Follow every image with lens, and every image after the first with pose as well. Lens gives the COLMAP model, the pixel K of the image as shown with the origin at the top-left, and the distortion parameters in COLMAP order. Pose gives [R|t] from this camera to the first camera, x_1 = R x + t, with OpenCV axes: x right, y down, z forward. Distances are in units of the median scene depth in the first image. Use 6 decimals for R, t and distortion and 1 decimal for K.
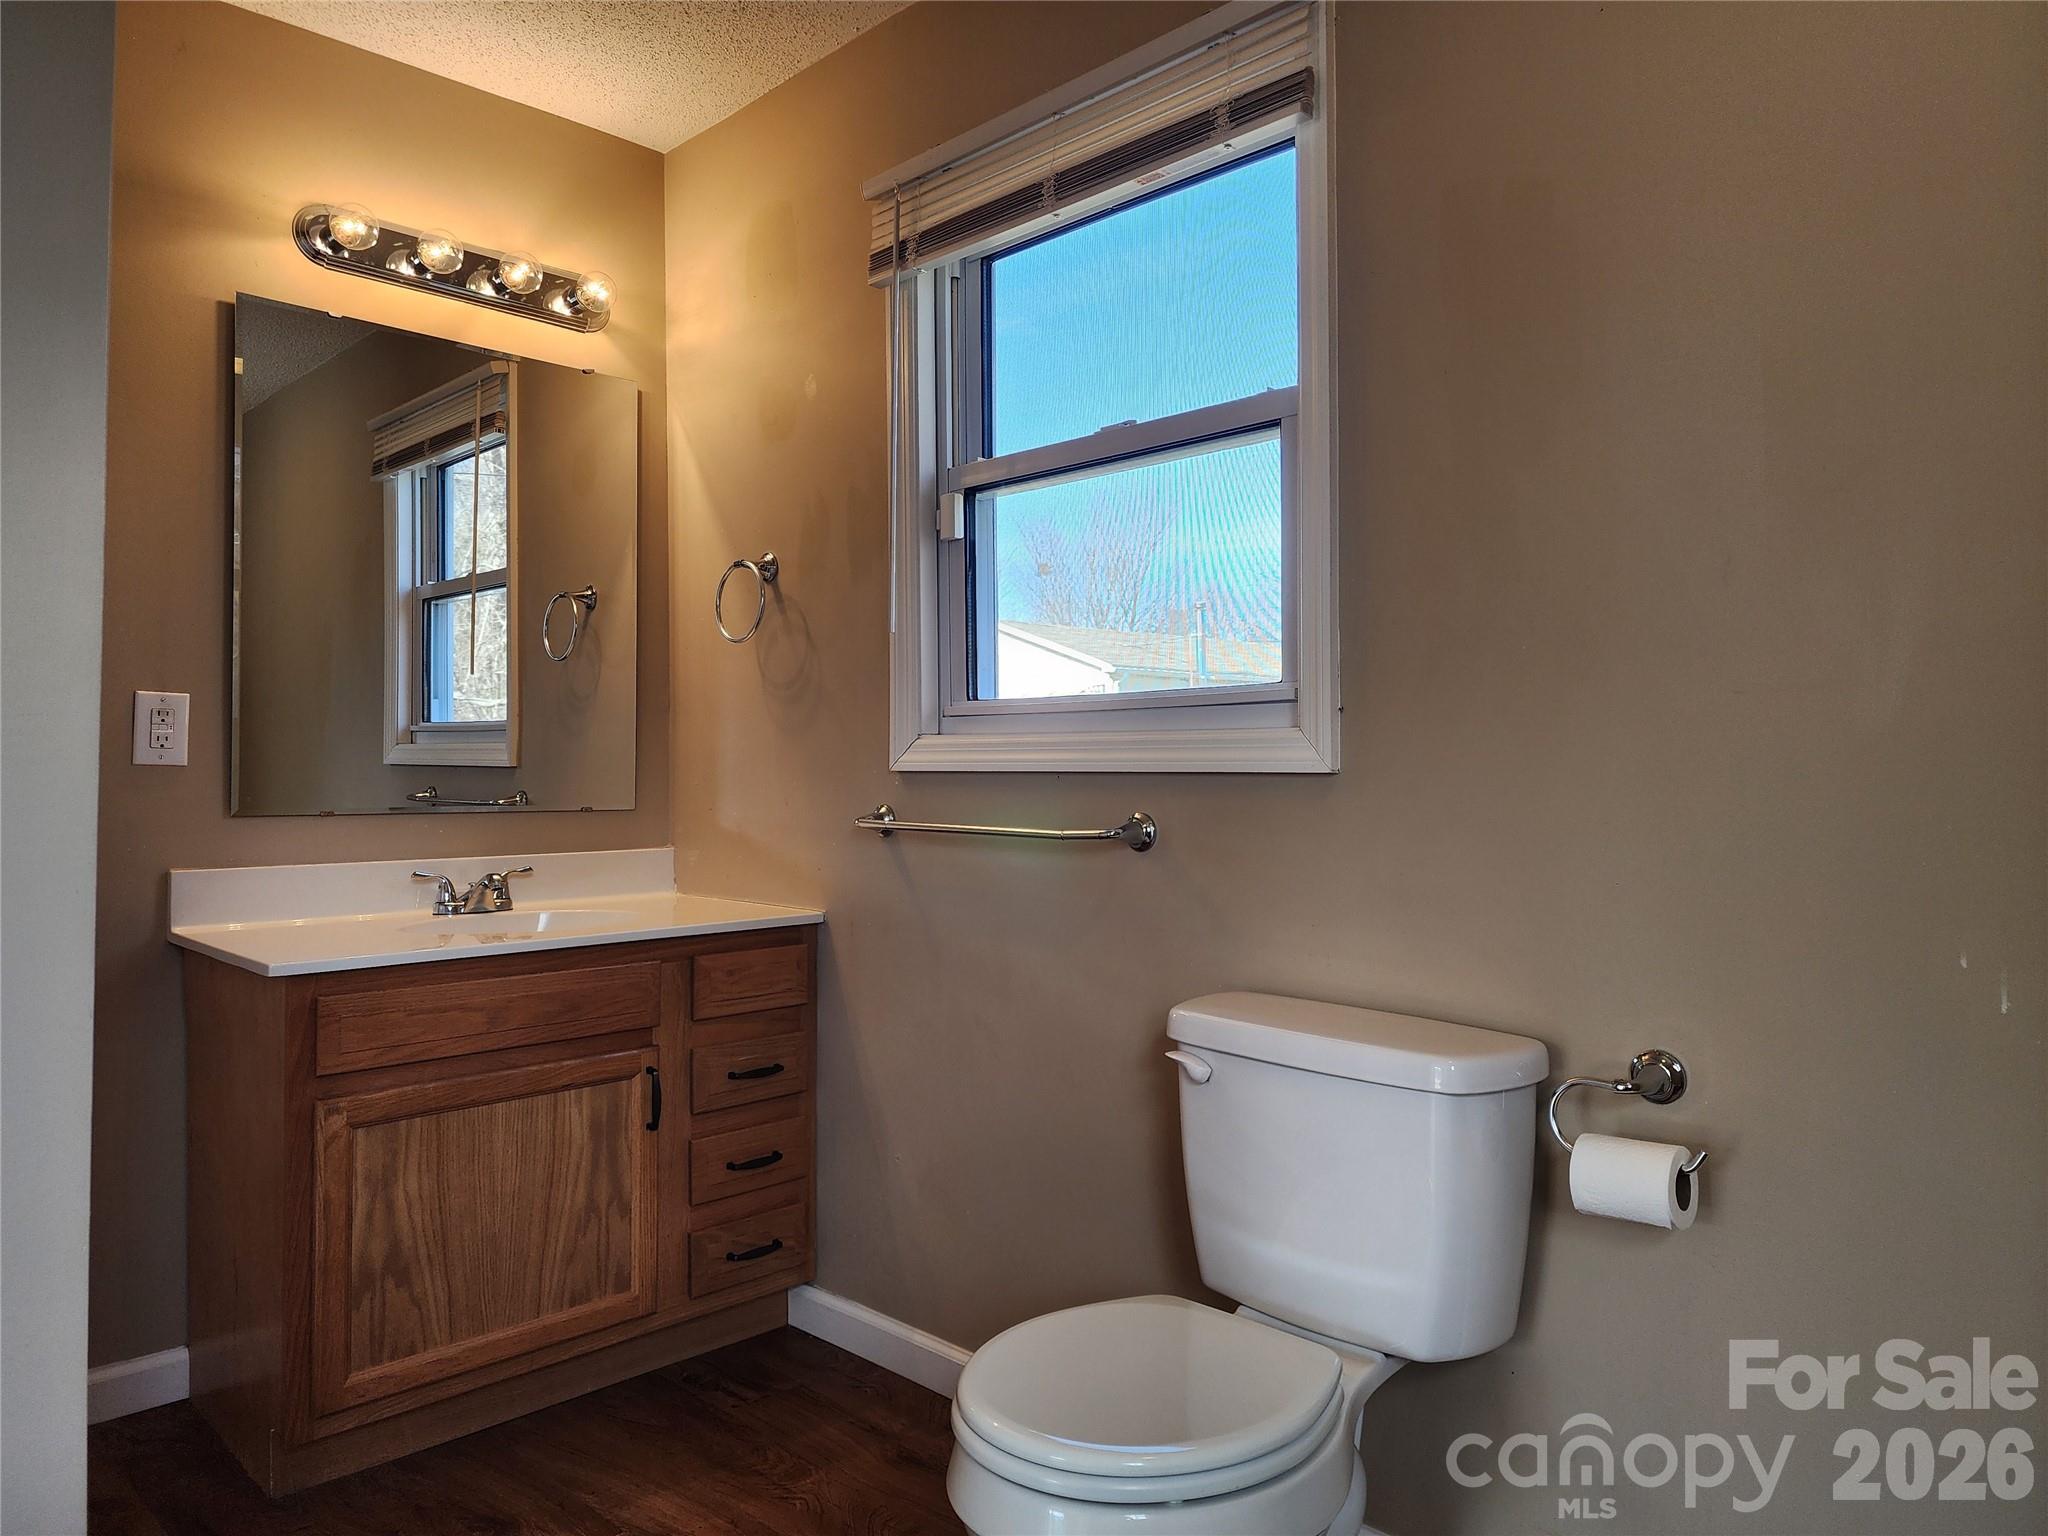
lens RADIAL K [[1380.6, 0, 1022.8], [0, 1380.6, 765.7], [0, 0, 1]] dist [0.061932, -0.059698]
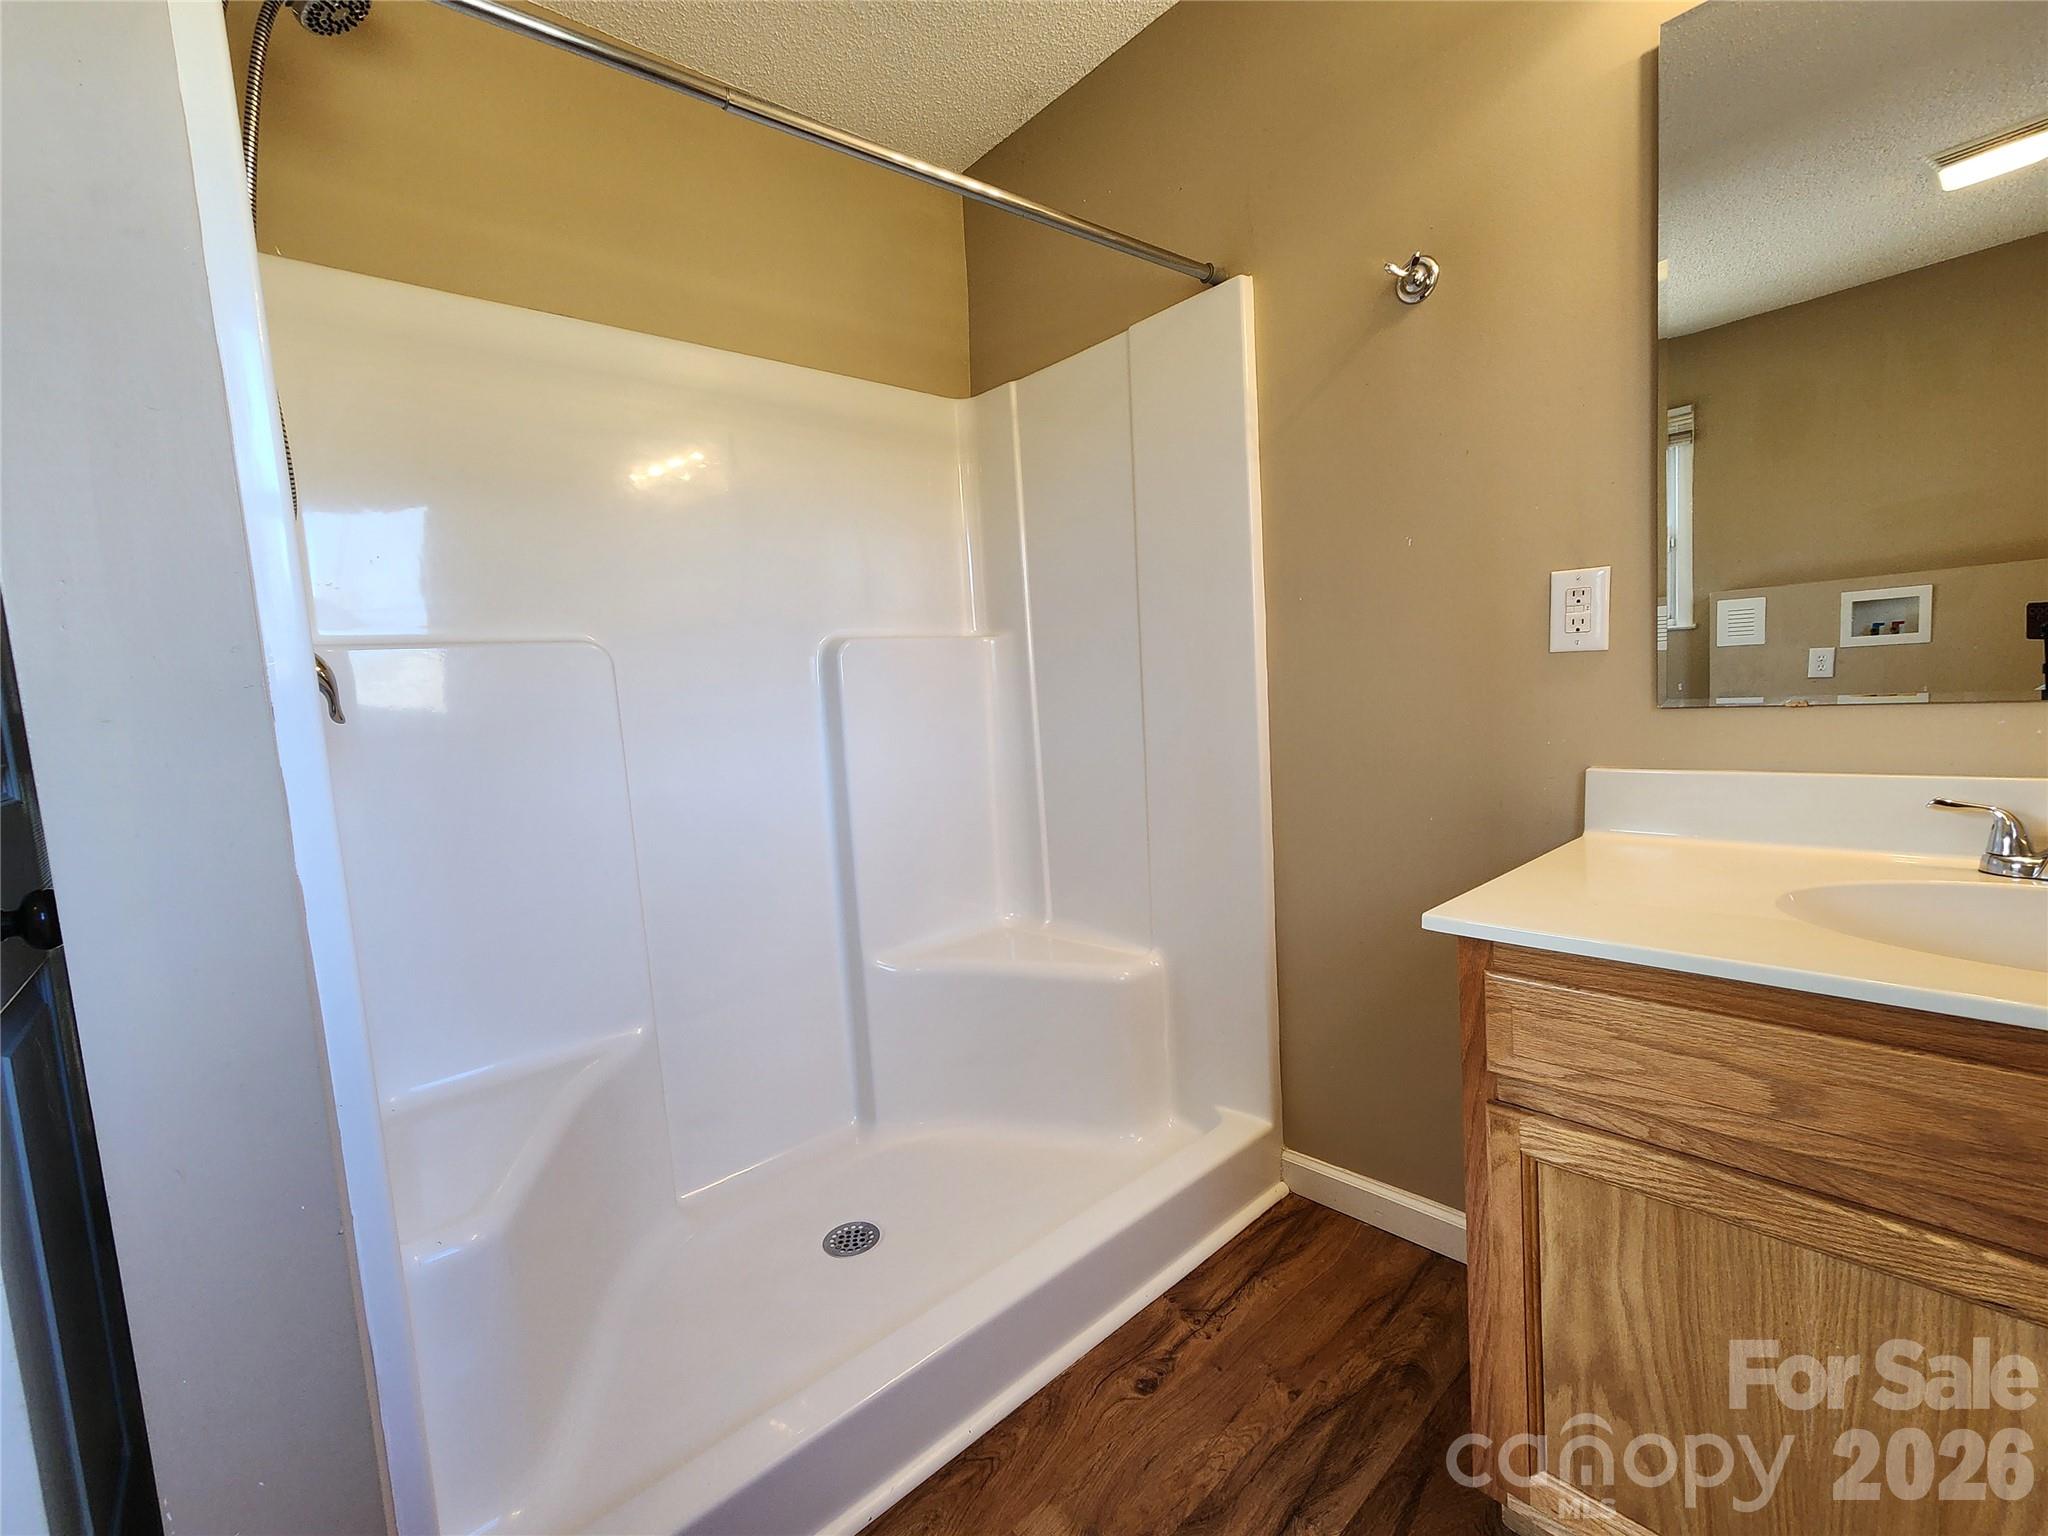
lens RADIAL K [[850.0, 0, 1022.2], [0, 850.0, 764.7], [0, 0, 1]] dist [-0.000187, -0.000401]
pose [[-0.018250, 0.088157, -0.995939, -0.051285], [0.068090, 0.993902, 0.086729, 0.000607], [0.997512, -0.066230, -0.024141, 0.699782]]
